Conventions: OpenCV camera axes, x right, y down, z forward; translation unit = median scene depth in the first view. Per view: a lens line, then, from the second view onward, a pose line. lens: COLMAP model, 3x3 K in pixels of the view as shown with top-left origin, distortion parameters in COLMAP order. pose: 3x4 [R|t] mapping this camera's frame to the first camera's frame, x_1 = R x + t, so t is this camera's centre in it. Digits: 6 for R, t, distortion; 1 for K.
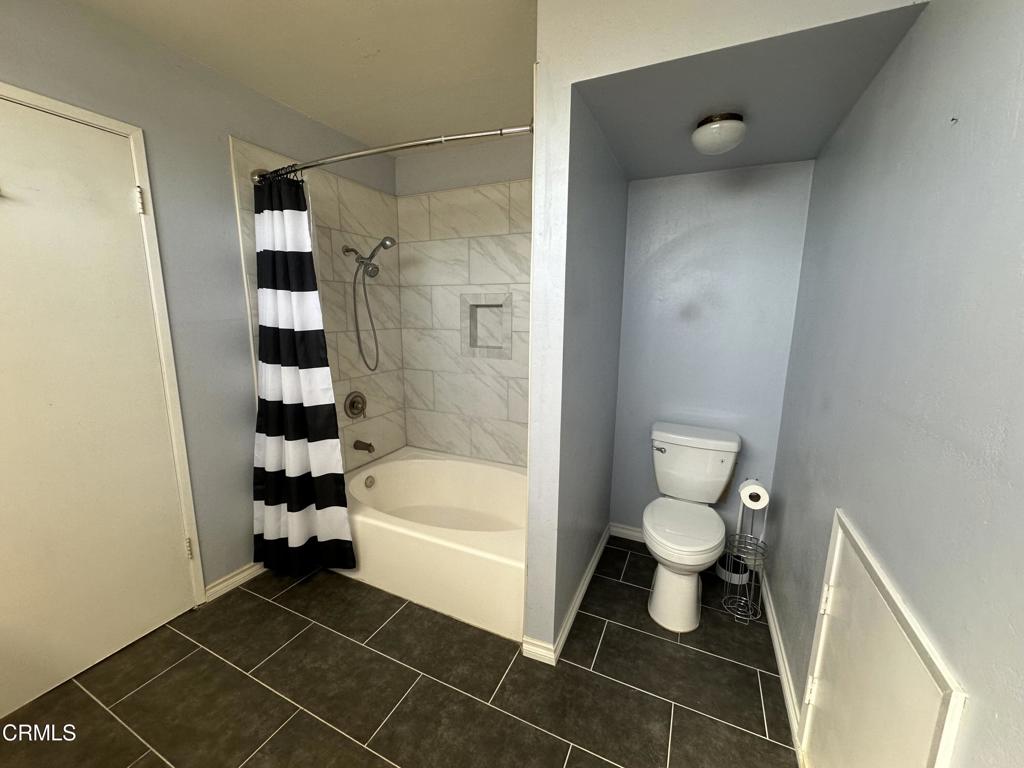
lens RADIAL K [[410.3, 0, 511.8], [0, 410.3, 382.7], [0, 0, 1]] dist [0.000358, -0.000003]
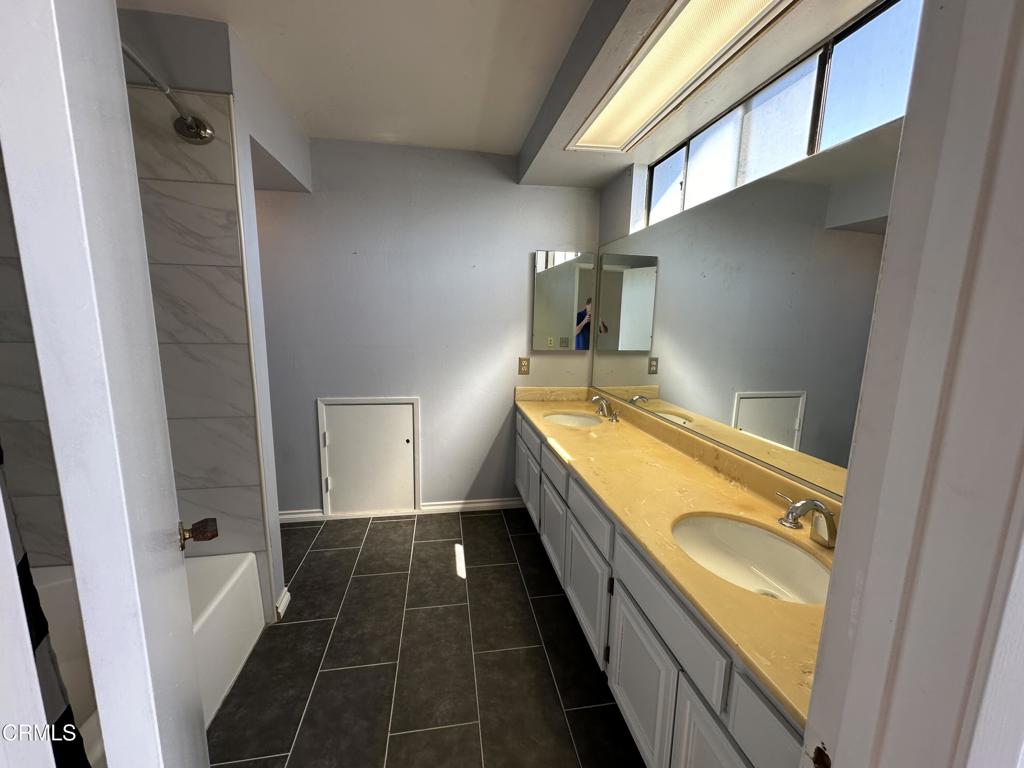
lens RADIAL K [[410.3, 0, 510.9], [0, 410.3, 384.7], [0, 0, 1]] dist [0.000358, -0.000003]
pose [[-0.571722, -0.155747, 0.805529, -1.364996], [0.120639, 0.955186, 0.270306, -0.208023], [-0.811529, 0.251718, -0.527312, 1.112291]]
